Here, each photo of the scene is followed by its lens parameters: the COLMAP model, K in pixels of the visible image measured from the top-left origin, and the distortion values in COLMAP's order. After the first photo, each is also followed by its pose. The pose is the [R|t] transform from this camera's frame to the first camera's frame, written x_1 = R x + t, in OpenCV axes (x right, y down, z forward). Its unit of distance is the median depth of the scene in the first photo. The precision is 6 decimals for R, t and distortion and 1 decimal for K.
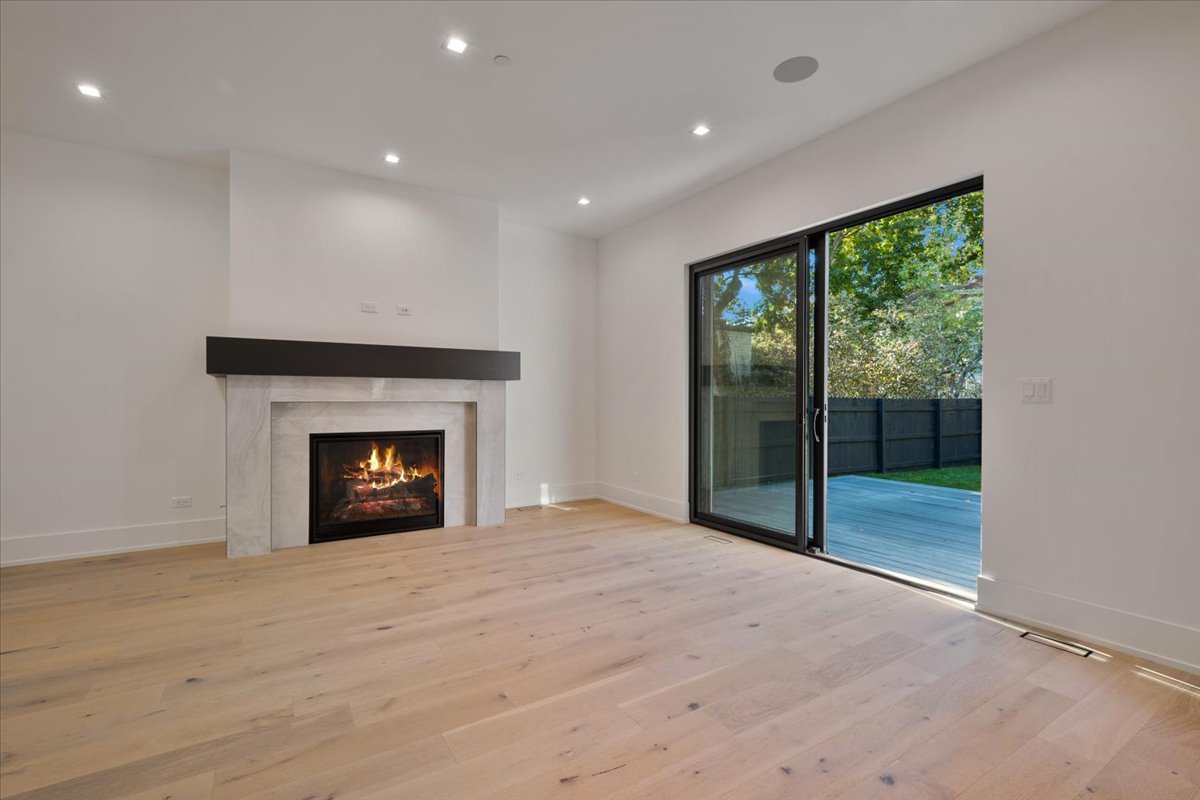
lens RADIAL K [[491.9, 0, 600.0], [0, 491.9, 400.0], [0, 0, 1]] dist [0.001227, 0.000238]
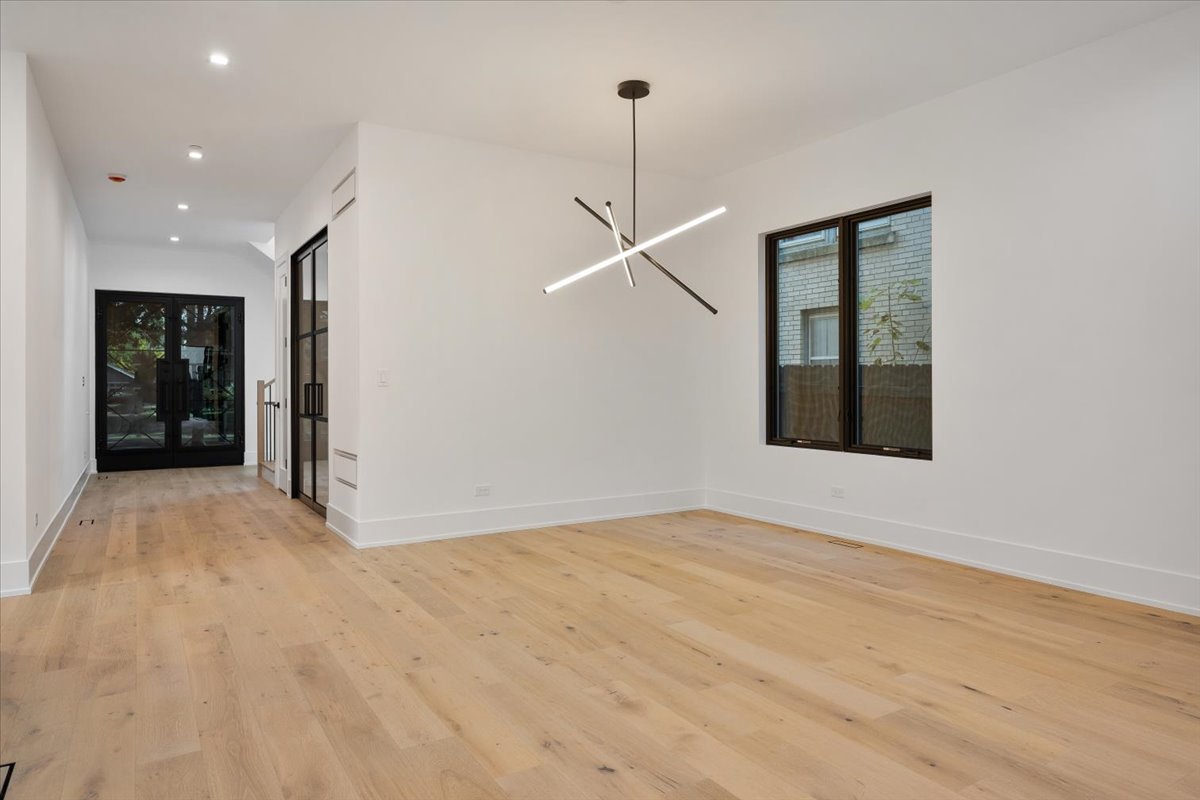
lens RADIAL K [[748.1, 0, 599.2], [0, 748.1, 372.4], [0, 0, 1]] dist [0.003751, 0.001703]
pose [[-0.021332, -0.015572, -0.999651, 0.060966], [0.001333, 0.999877, -0.015604, -0.000582], [0.999772, -0.001666, -0.021309, 0.308728]]
